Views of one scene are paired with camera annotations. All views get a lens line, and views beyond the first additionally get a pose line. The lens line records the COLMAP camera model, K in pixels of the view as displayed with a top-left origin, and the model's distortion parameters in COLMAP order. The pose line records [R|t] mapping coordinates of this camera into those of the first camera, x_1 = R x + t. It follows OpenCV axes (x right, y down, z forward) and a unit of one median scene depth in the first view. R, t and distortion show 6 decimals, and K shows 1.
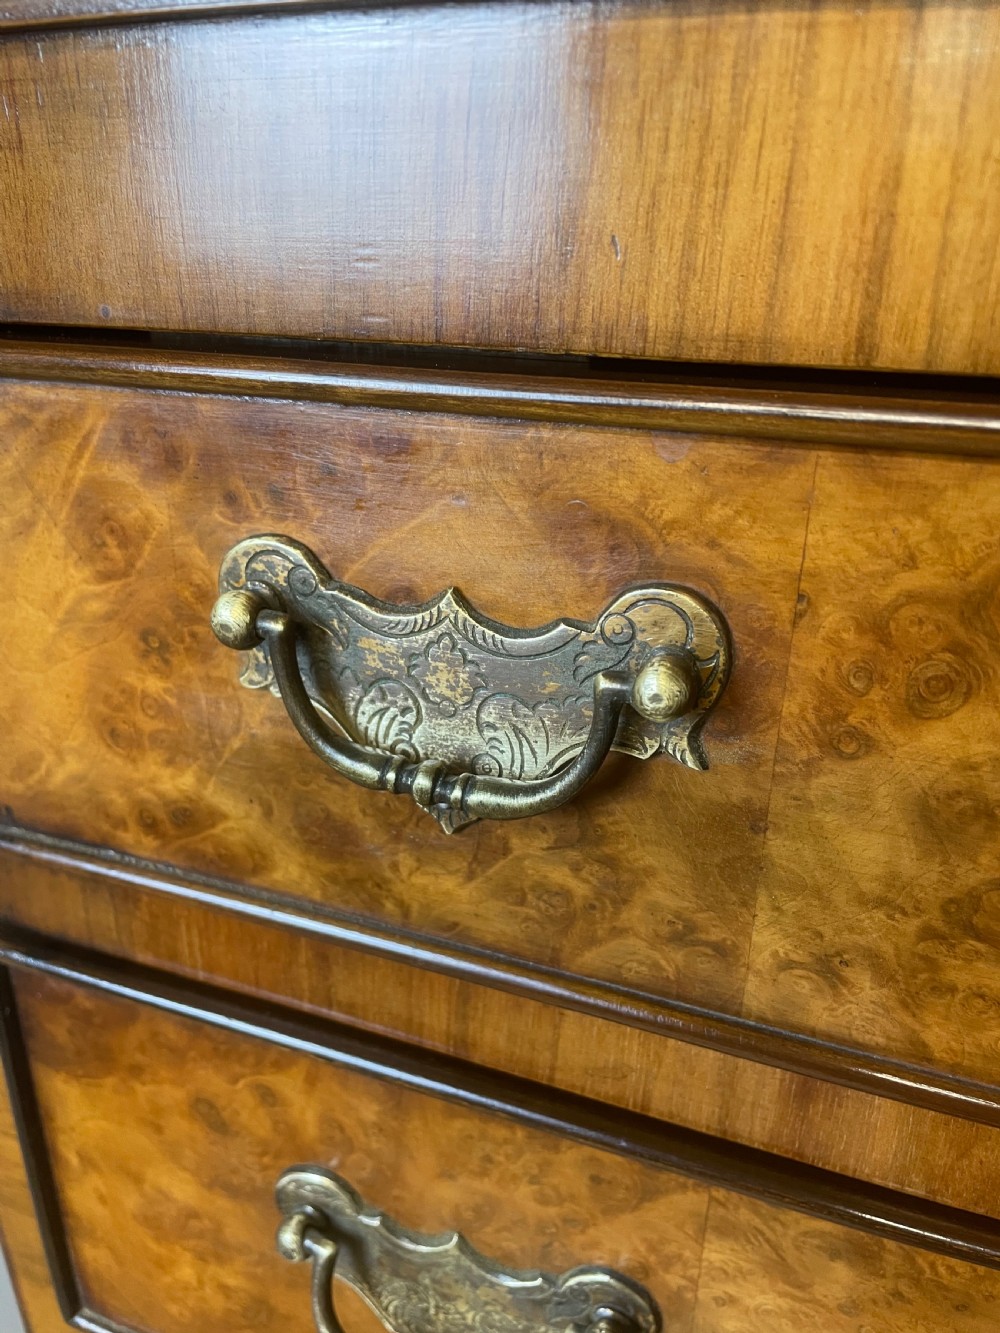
lens RADIAL K [[1012.9, 0, 504.4], [0, 1012.9, 661.2], [0, 0, 1]] dist [0.091618, -0.118228]
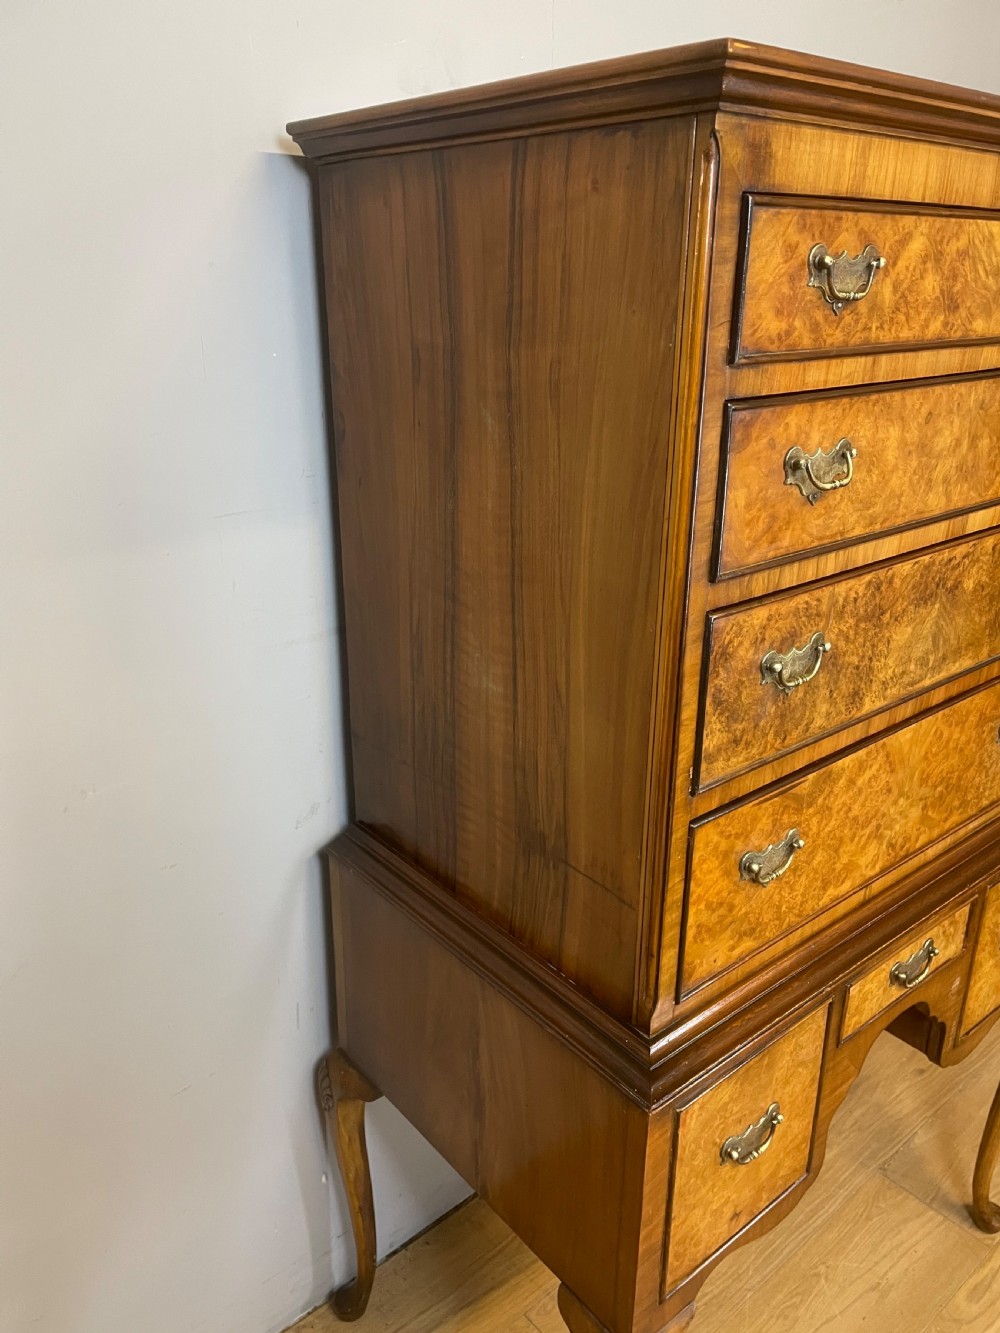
lens RADIAL K [[1012.9, 0, 505.5], [0, 1012.9, 670.1], [0, 0, 1]] dist [0.091618, -0.118228]
pose [[0.492931, -0.330796, 0.804732, -5.114498], [0.333620, 0.926072, 0.176319, 0.348445], [-0.803565, 0.181562, 0.566850, -0.075630]]
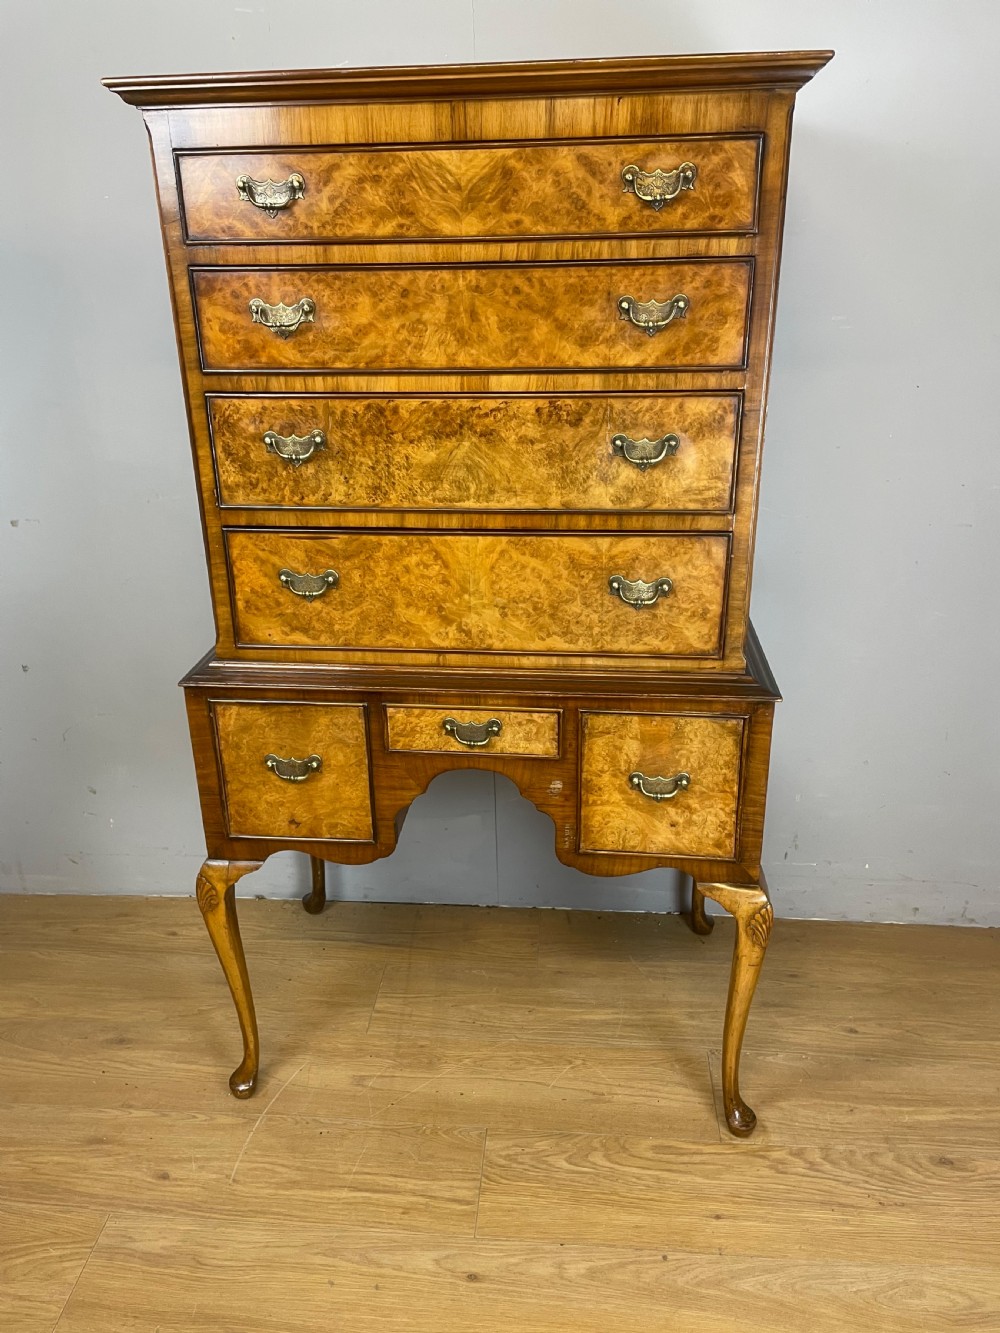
lens RADIAL K [[1012.9, 0, 496.8], [0, 1012.9, 661.3], [0, 0, 1]] dist [0.091618, -0.118228]
pose [[0.966638, -0.124360, 0.223931, -0.579954], [0.126418, 0.991964, 0.005180, 3.699076], [-0.222776, 0.023302, 0.974591, -6.844221]]
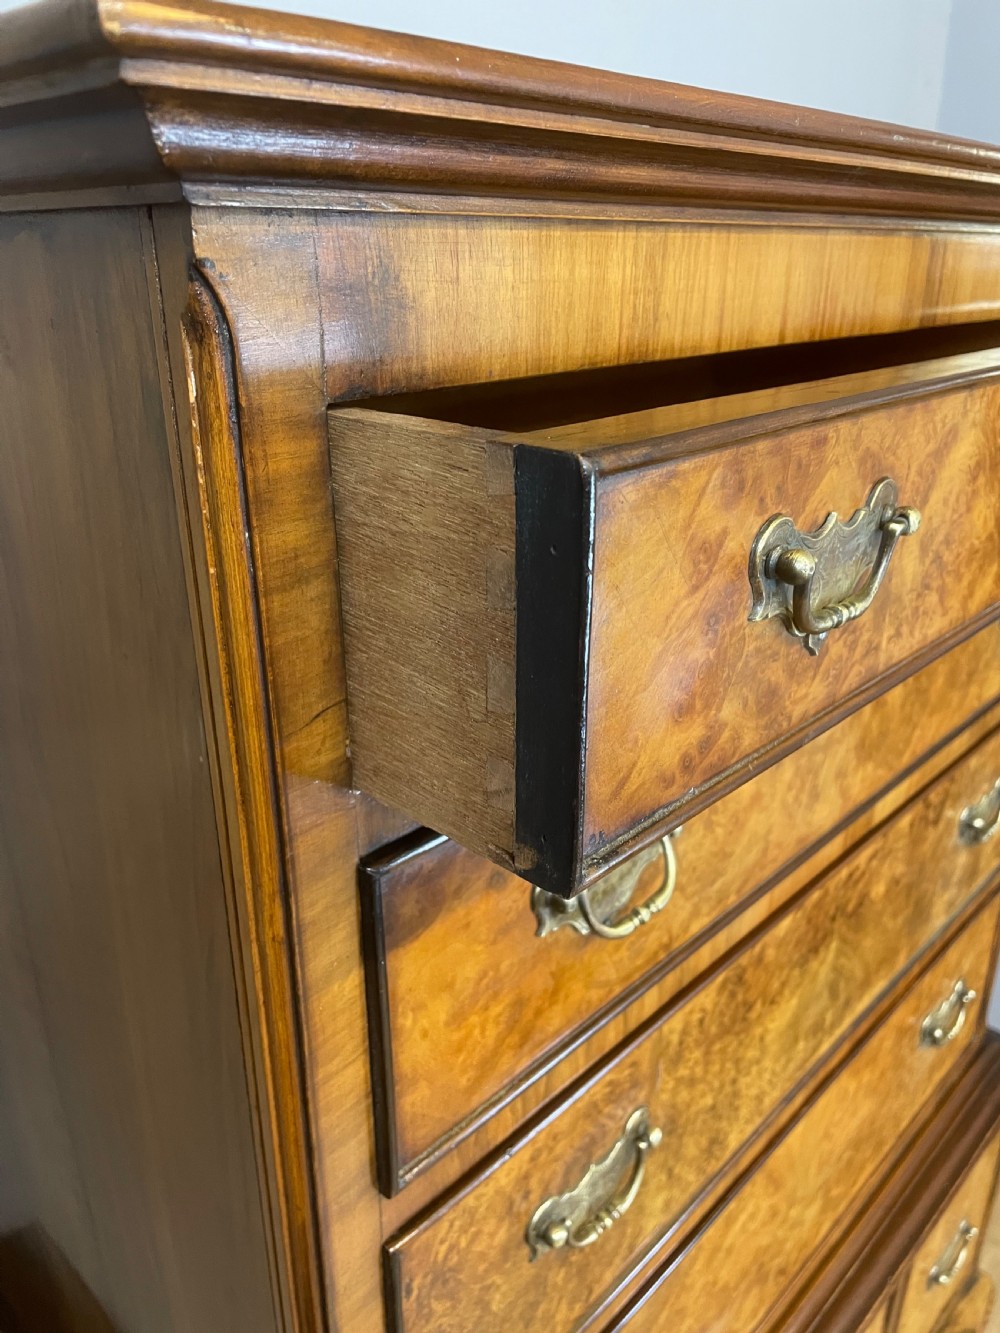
lens RADIAL K [[1012.9, 0, 501.2], [0, 1012.9, 670.3], [0, 0, 1]] dist [0.091618, -0.118228]
pose [[0.386349, -0.361857, 0.848406, -2.070323], [0.359057, 0.906275, 0.223031, -0.266173], [-0.849595, 0.218458, 0.480066, 0.267623]]
